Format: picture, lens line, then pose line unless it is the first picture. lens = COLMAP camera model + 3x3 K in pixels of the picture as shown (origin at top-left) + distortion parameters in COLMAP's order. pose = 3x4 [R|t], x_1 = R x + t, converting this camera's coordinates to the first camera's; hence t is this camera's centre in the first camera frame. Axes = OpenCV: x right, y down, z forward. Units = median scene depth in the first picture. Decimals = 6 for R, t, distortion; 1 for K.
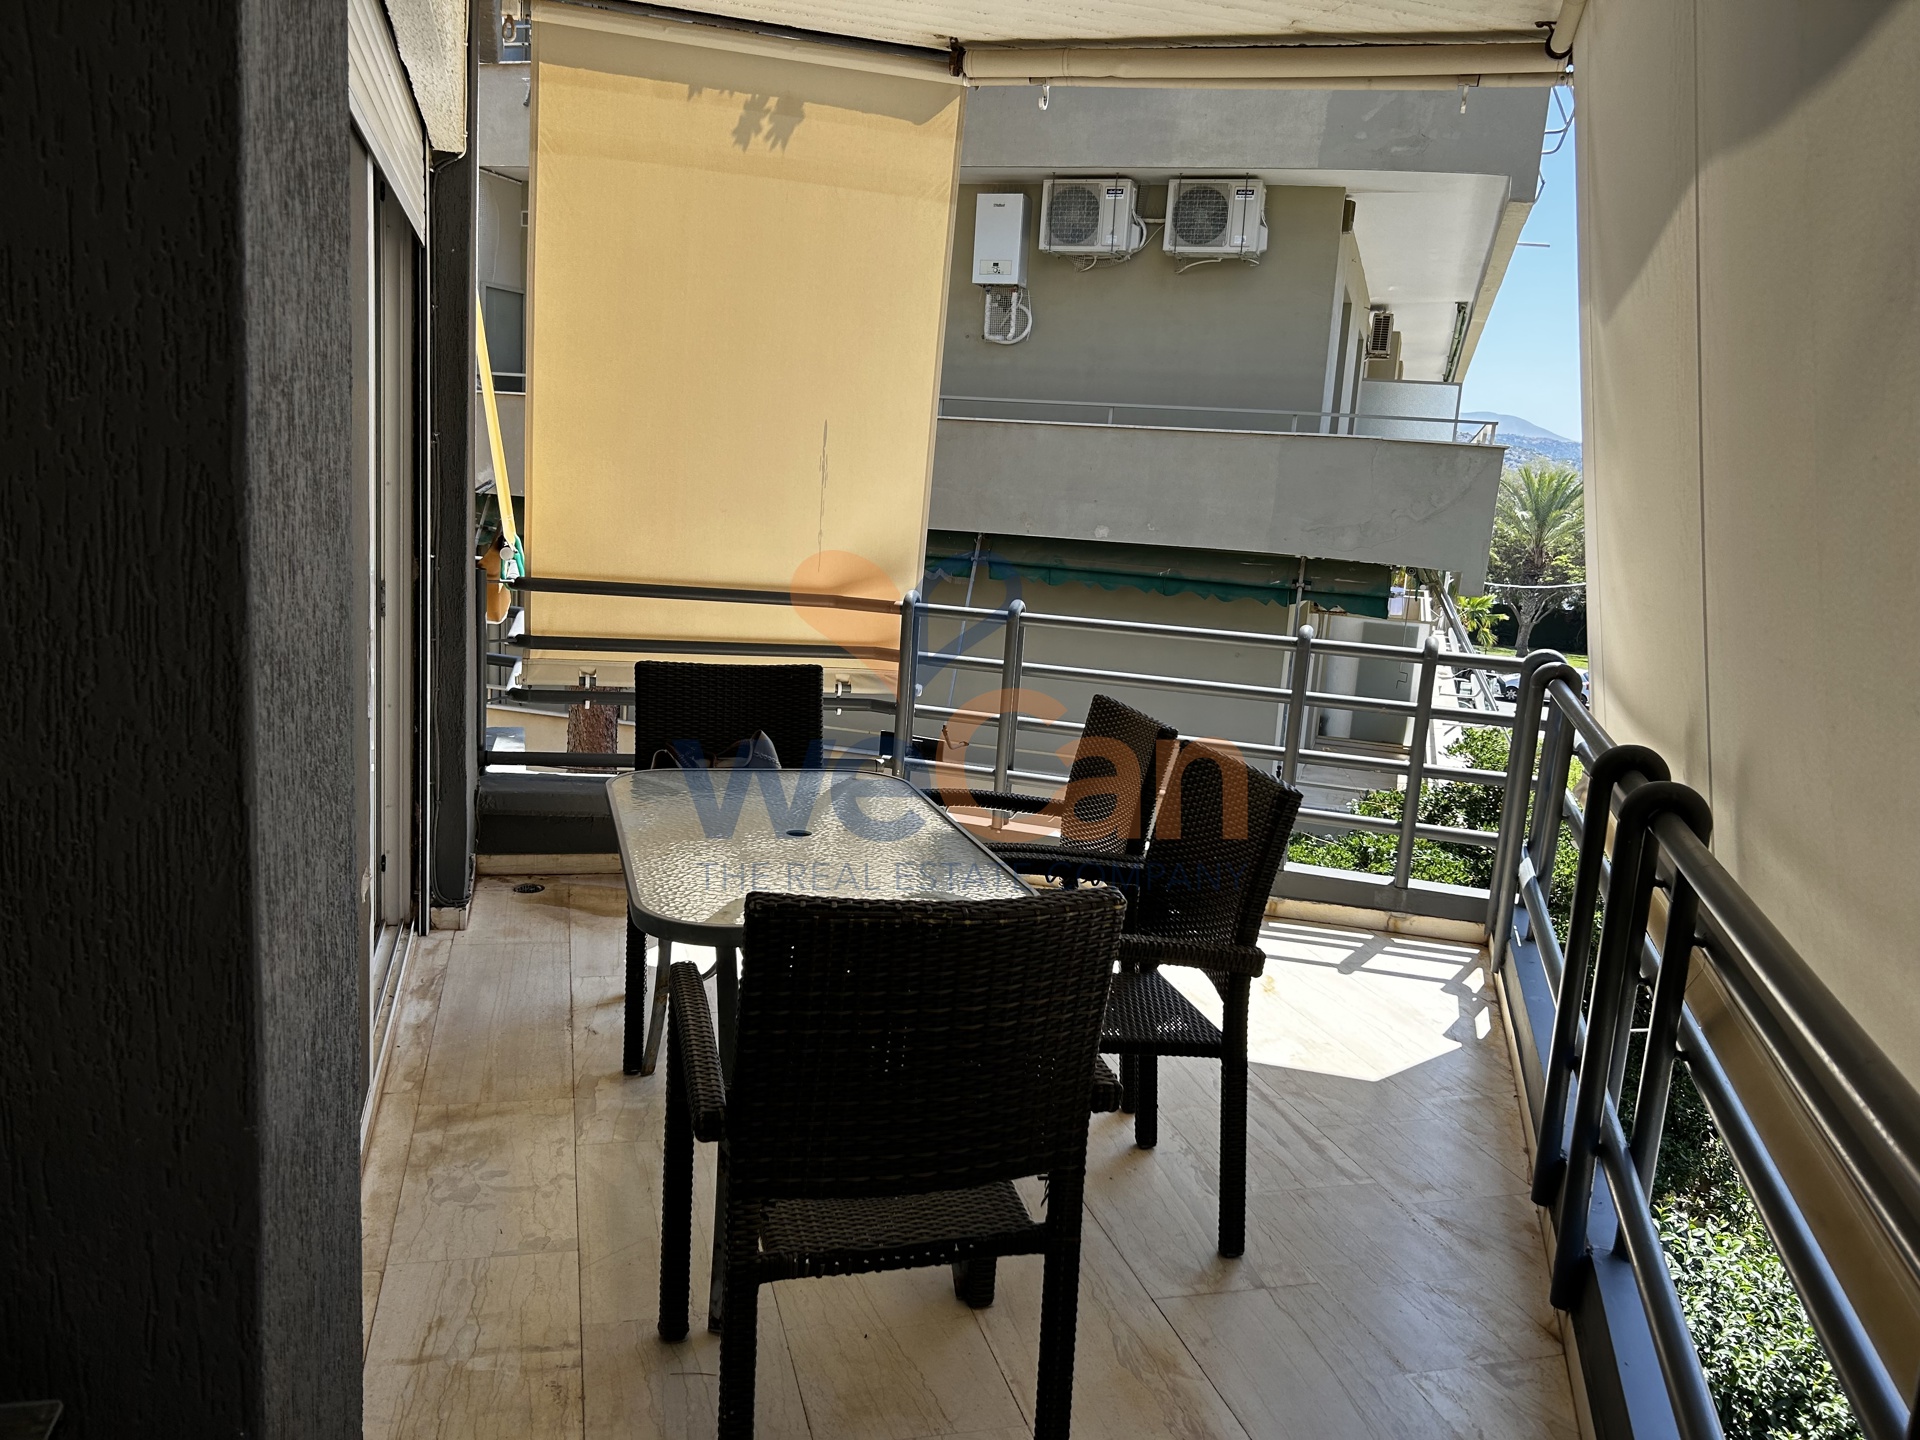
lens RADIAL K [[1435.6, 0, 960.0], [0, 1435.6, 720.0], [0, 0, 1]] dist [0.002762, 0.003065]
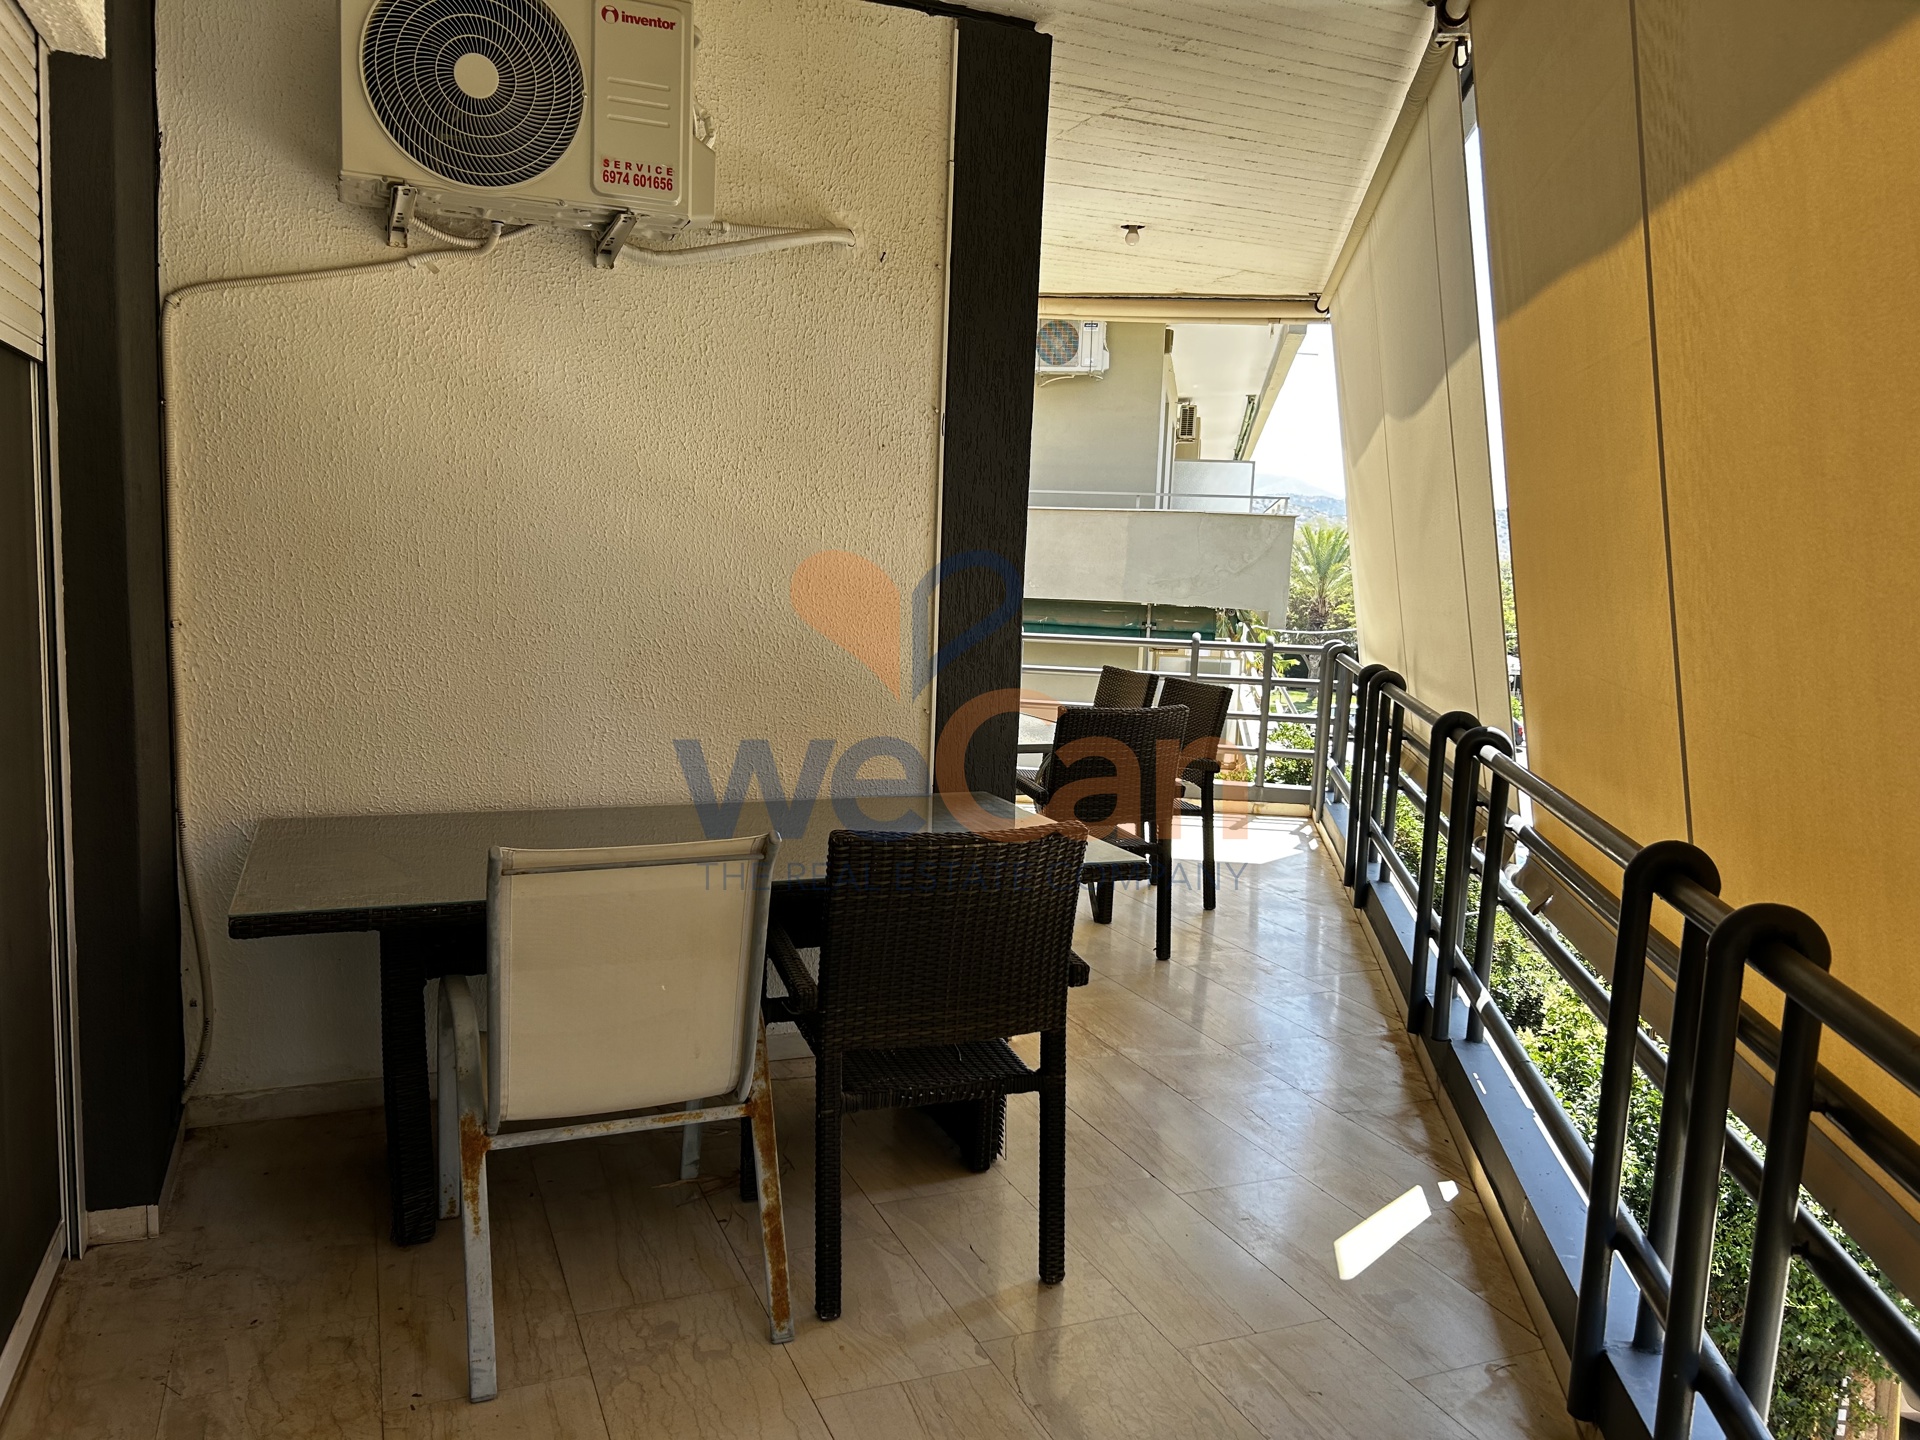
lens RADIAL K [[1440.9, 0, 960.3], [0, 1440.9, 725.5], [0, 0, 1]] dist [0.088794, -0.185578]
pose [[0.990035, -0.044595, 0.133572, -0.107989], [0.050483, 0.997882, -0.041022, 0.040267], [-0.131460, 0.047356, 0.990190, -0.259690]]
